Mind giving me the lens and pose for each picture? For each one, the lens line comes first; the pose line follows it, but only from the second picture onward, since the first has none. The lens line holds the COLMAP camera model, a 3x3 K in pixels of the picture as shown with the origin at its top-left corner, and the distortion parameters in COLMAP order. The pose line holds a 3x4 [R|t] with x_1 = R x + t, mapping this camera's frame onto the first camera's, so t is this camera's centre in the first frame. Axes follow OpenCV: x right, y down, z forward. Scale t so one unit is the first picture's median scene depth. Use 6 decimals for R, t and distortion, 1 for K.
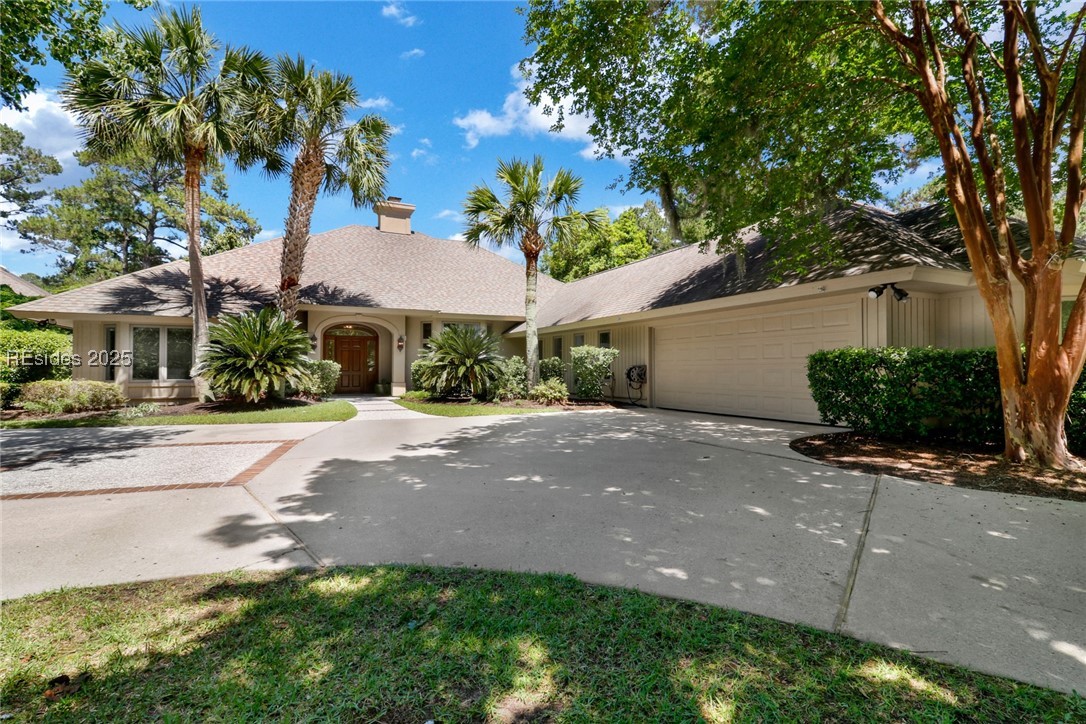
lens RADIAL K [[522.9, 0, 545.1], [0, 522.9, 363.2], [0, 0, 1]] dist [0.019860, -0.011937]
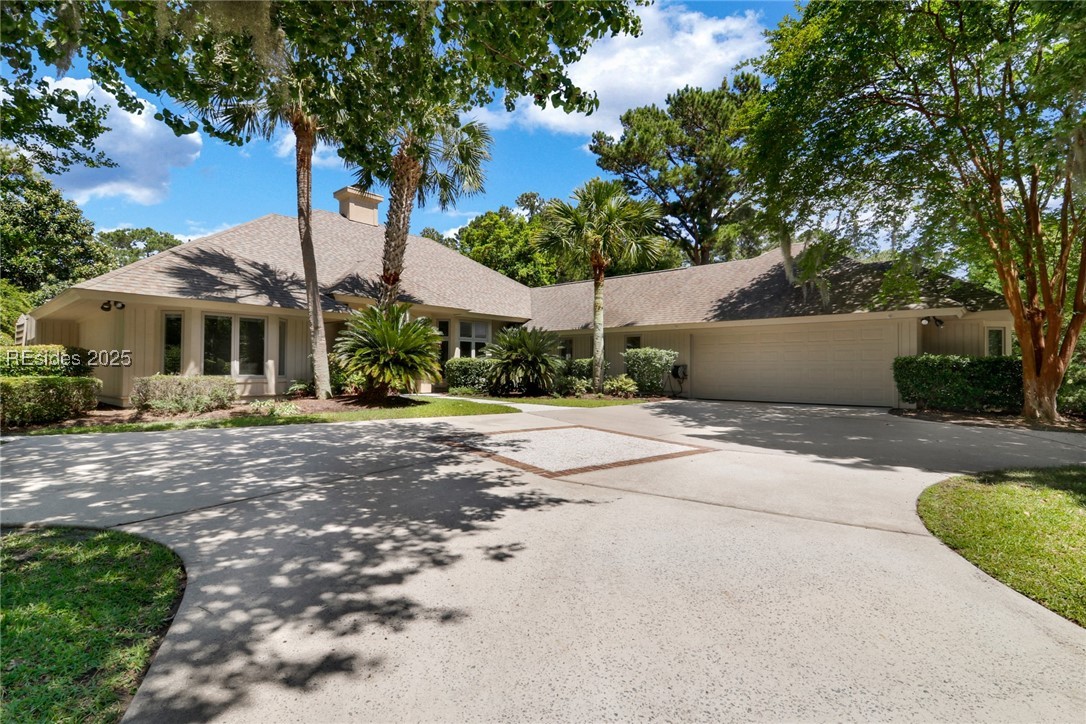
lens RADIAL K [[522.9, 0, 544.2], [0, 522.9, 364.9], [0, 0, 1]] dist [0.019860, -0.011937]
pose [[0.923945, 0.010553, 0.382380, -0.575340], [-0.012056, 0.999926, 0.001533, 0.006355], [-0.382336, -0.006027, 0.924004, -0.021587]]
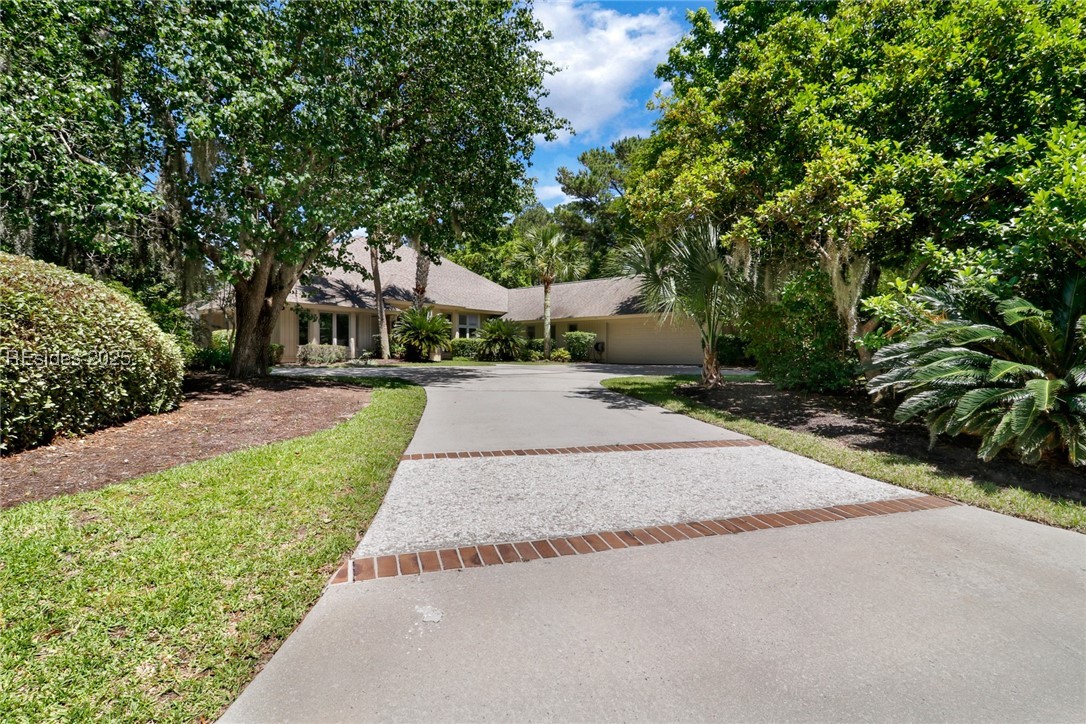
lens RADIAL K [[522.9, 0, 545.3], [0, 522.9, 359.9], [0, 0, 1]] dist [0.019860, -0.011937]
pose [[0.915456, 0.003363, 0.402404, -0.769481], [-0.009940, 0.999849, 0.014257, 0.042880], [-0.402296, -0.017051, 0.915351, -0.684447]]
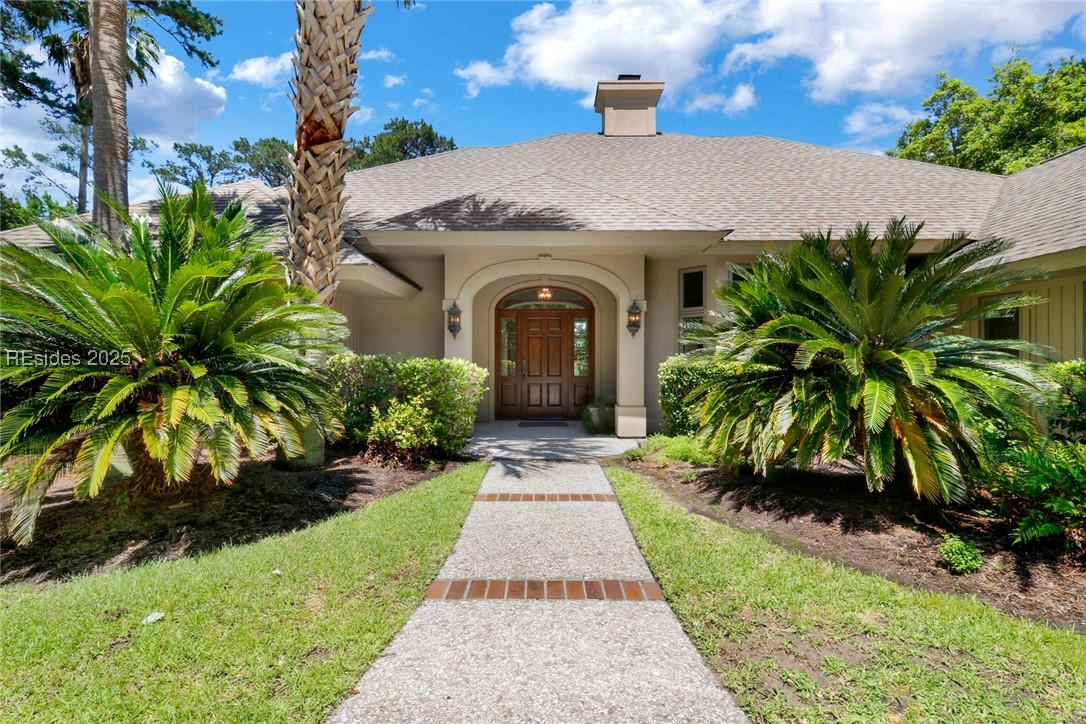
lens RADIAL K [[522.9, 0, 543.6], [0, 522.9, 360.5], [0, 0, 1]] dist [0.019860, -0.011937]
pose [[0.896586, -0.000562, -0.442870, -0.171889], [0.006079, 0.999921, 0.011037, -0.008264], [0.442829, -0.012588, 0.896518, 0.656790]]
